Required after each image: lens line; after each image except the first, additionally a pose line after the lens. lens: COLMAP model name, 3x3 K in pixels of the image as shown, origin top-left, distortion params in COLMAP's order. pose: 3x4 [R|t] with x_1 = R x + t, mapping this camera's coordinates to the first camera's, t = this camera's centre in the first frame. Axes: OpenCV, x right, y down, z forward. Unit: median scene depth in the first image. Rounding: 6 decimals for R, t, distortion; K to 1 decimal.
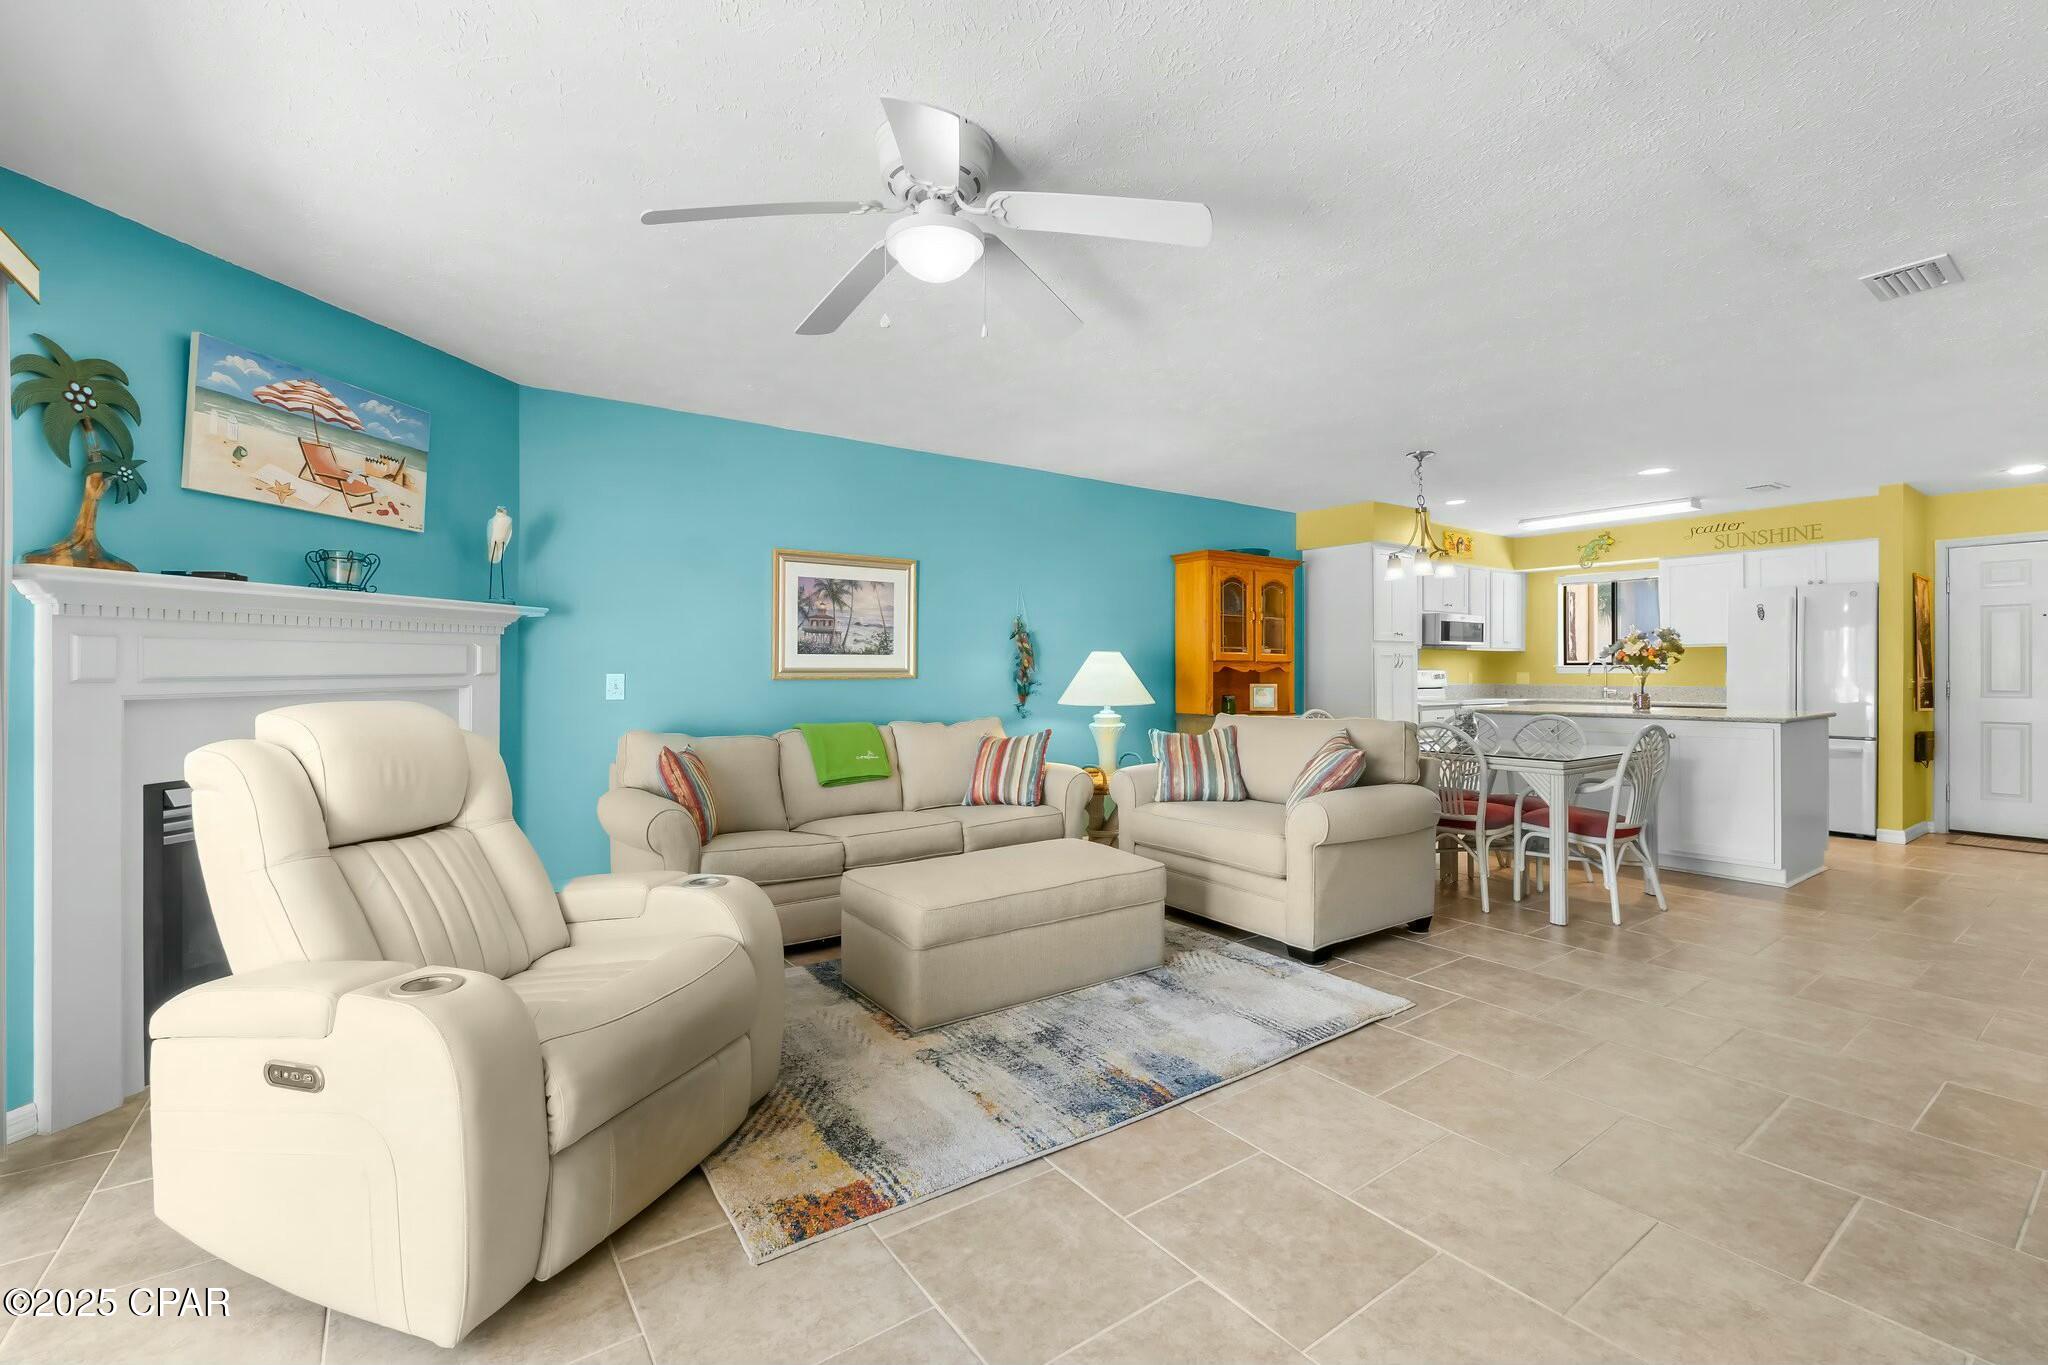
lens RADIAL K [[871.6, 0, 1032.7], [0, 871.6, 675.1], [0, 0, 1]] dist [-0.005359, -0.001709]
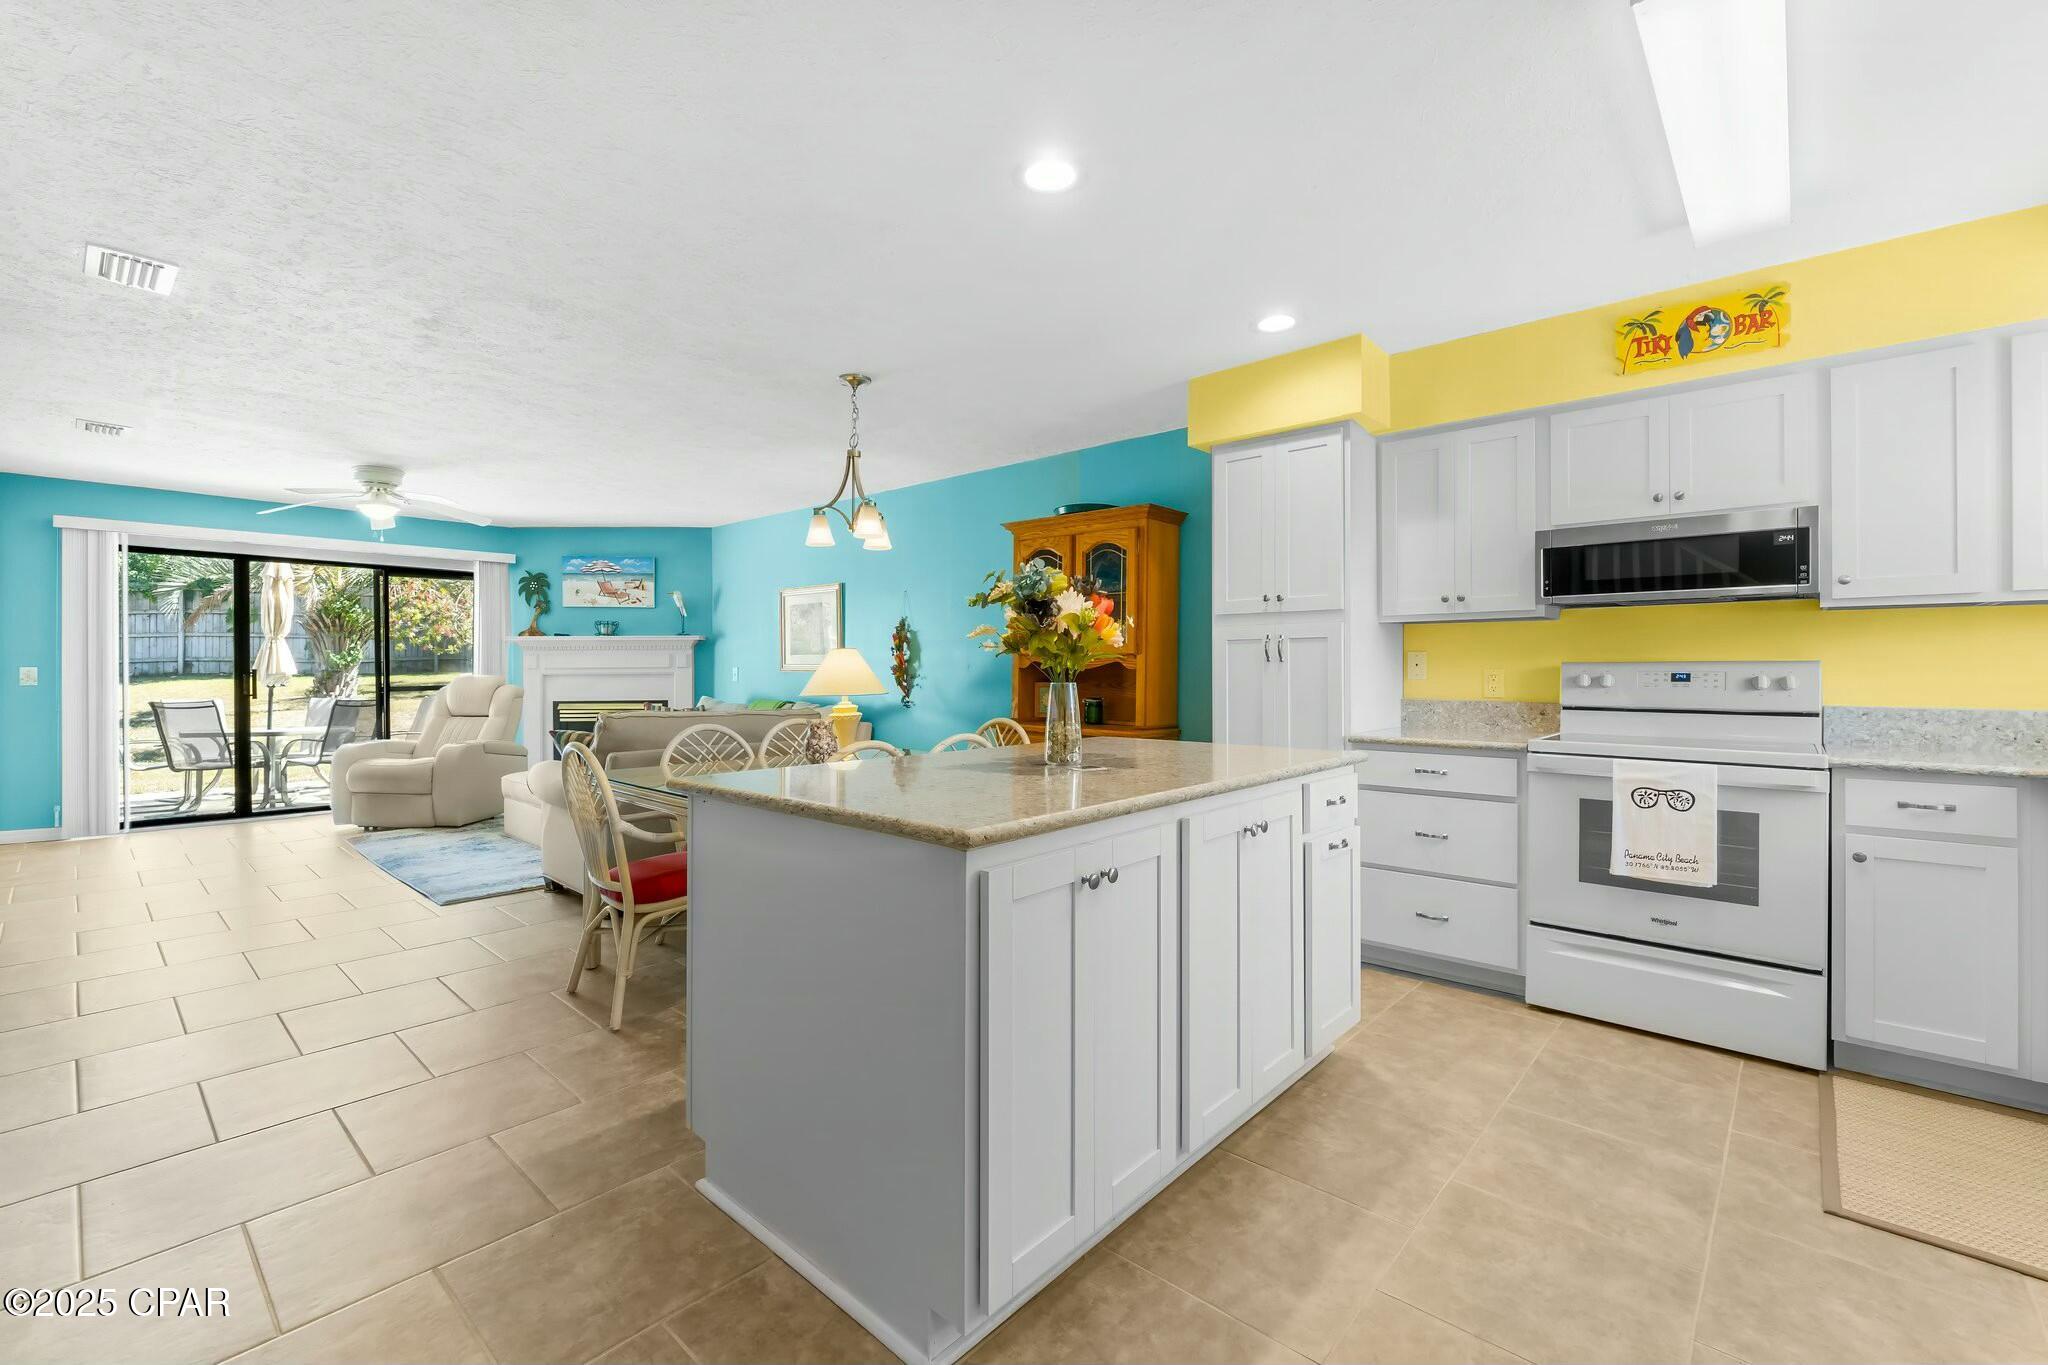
lens RADIAL K [[871.6, 0, 1029.8], [0, 871.6, 669.2], [0, 0, 1]] dist [-0.005359, -0.001709]
pose [[0.214232, 0.005252, -0.976769, 1.367617], [-0.004431, 0.999980, 0.004405, -0.007662], [0.976773, 0.003384, 0.214251, 1.107591]]
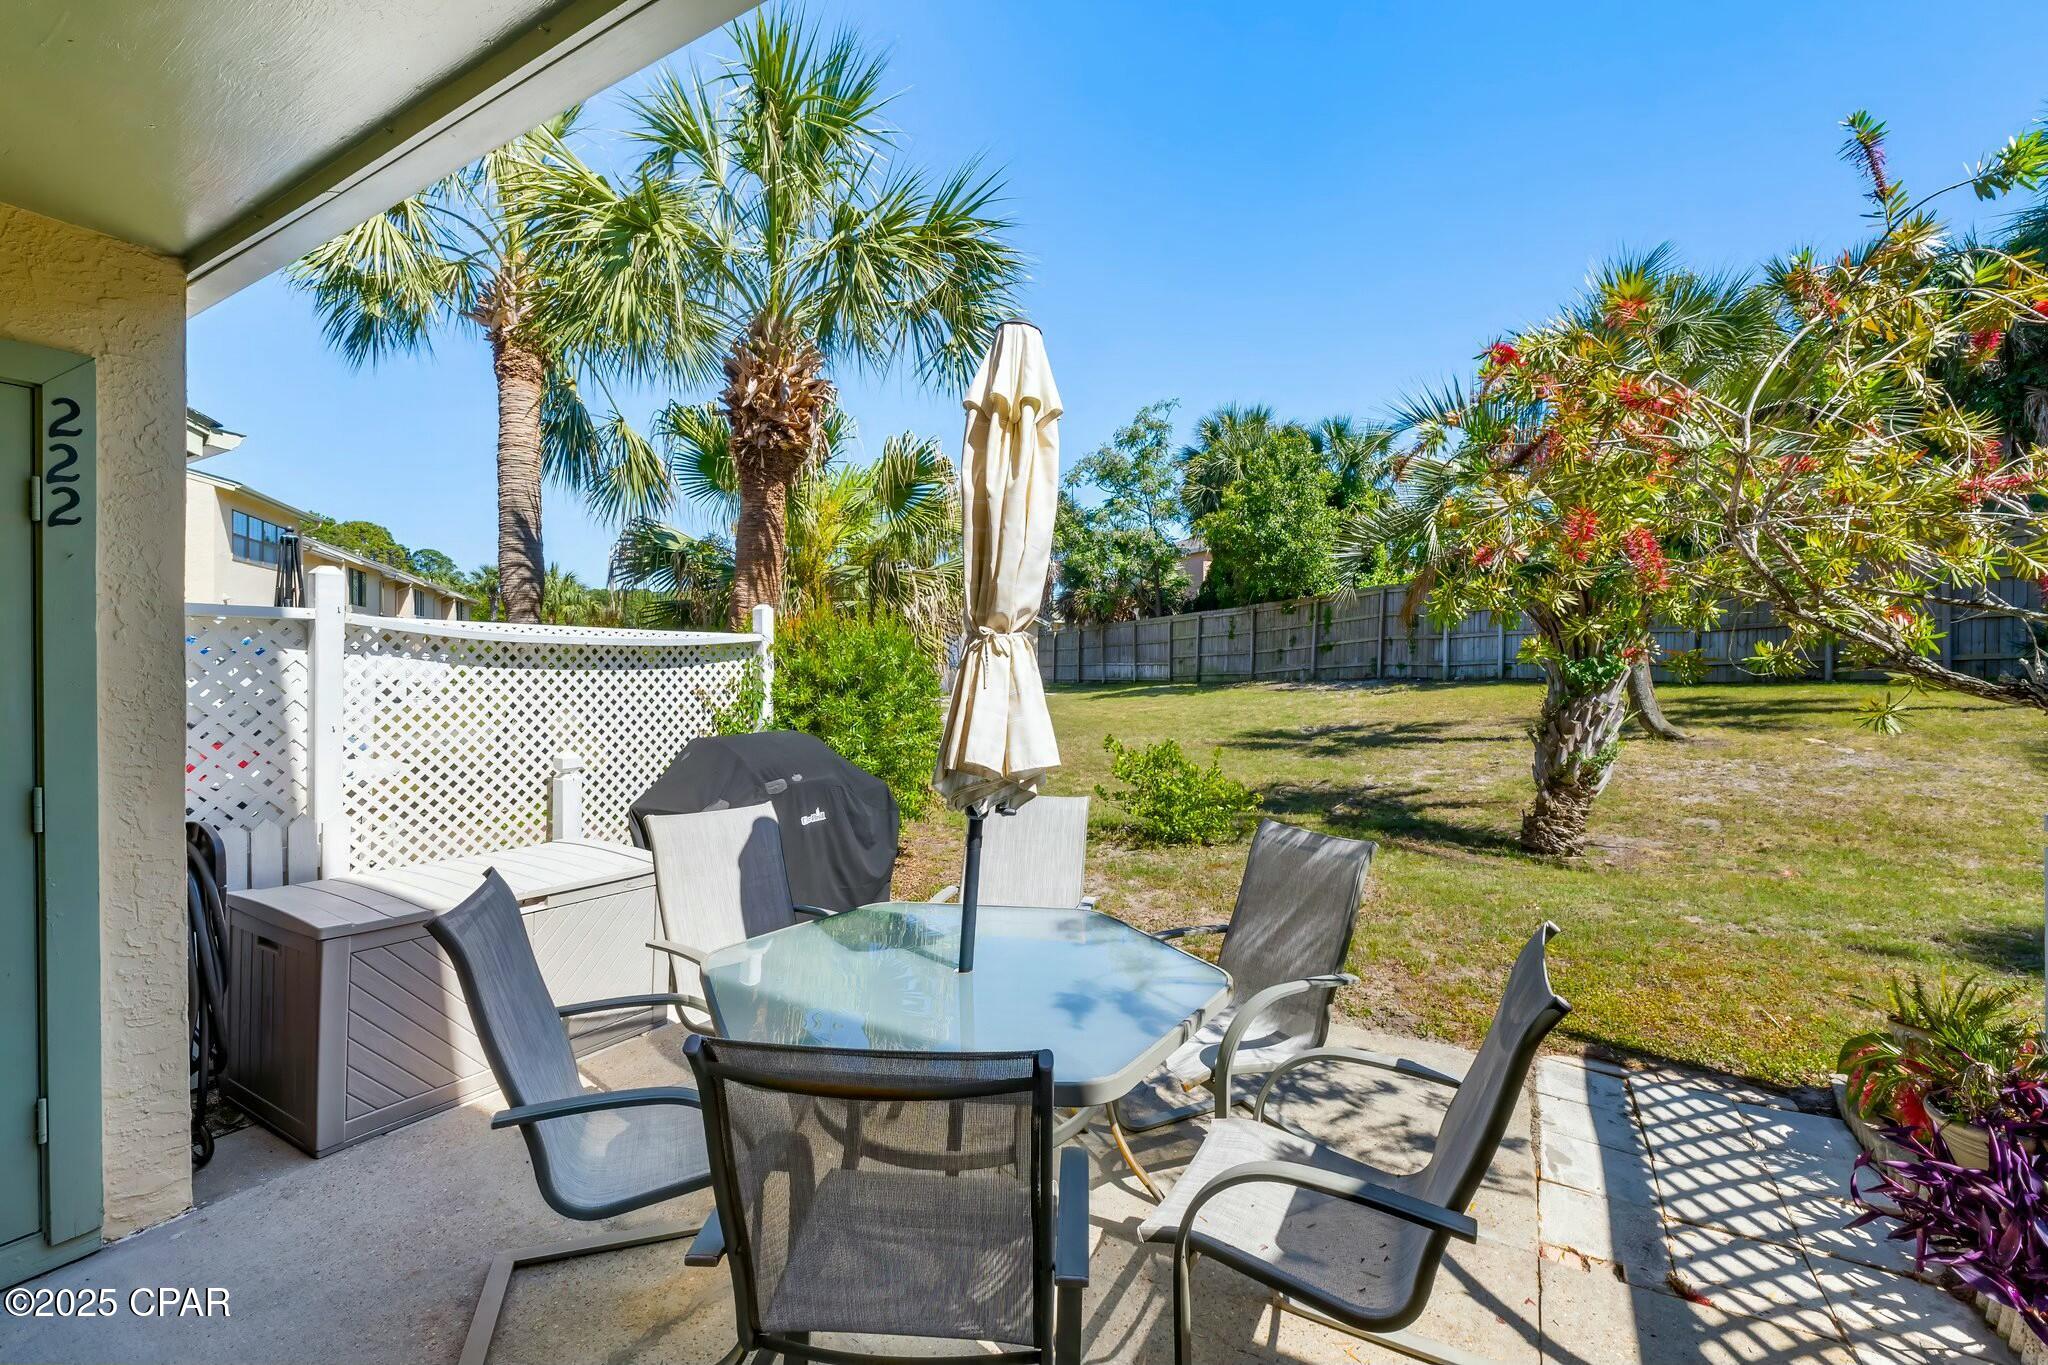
lens RADIAL K [[871.6, 0, 1023.1], [0, 871.6, 671.2], [0, 0, 1]] dist [-0.005359, -0.001709]
pose [[-0.913642, 0.006912, -0.406461, -0.661211], [0.000434, 0.999871, 0.016029, -0.044923], [0.406520, 0.014468, -0.913527, 0.383154]]
